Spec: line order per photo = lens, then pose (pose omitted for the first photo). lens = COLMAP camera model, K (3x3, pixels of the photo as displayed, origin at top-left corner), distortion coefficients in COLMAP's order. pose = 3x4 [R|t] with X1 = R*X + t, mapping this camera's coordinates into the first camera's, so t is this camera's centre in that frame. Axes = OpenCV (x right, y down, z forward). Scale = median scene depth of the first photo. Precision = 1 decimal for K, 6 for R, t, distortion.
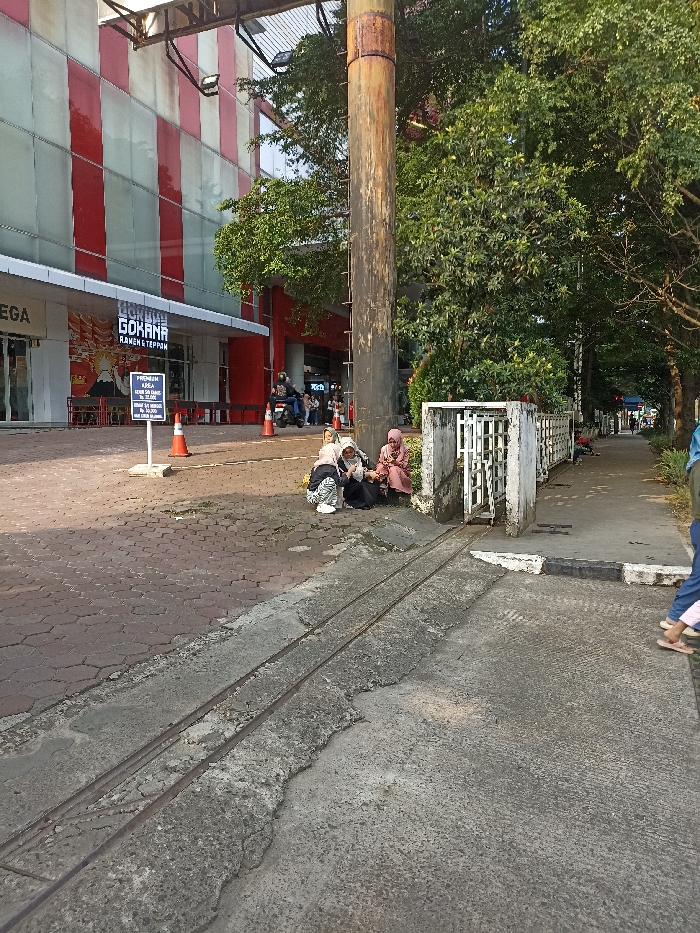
lens RADIAL K [[654.9, 0, 350.0], [0, 654.9, 466.5], [0, 0, 1]] dist [0.043335, -0.053401]
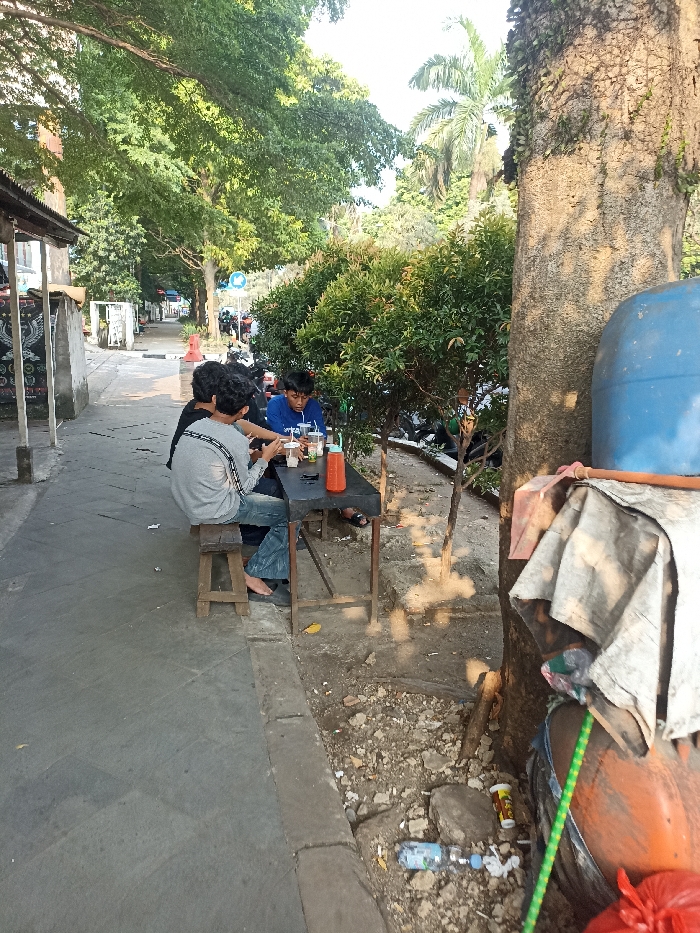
lens RADIAL K [[654.9, 0, 350.0], [0, 654.9, 466.5], [0, 0, 1]] dist [0.043335, -0.053401]
pose [[0.791827, -0.104243, 0.601784, -0.676571], [0.001532, 0.985662, 0.168725, 0.100461], [-0.610744, -0.132679, 0.780633, -1.688595]]
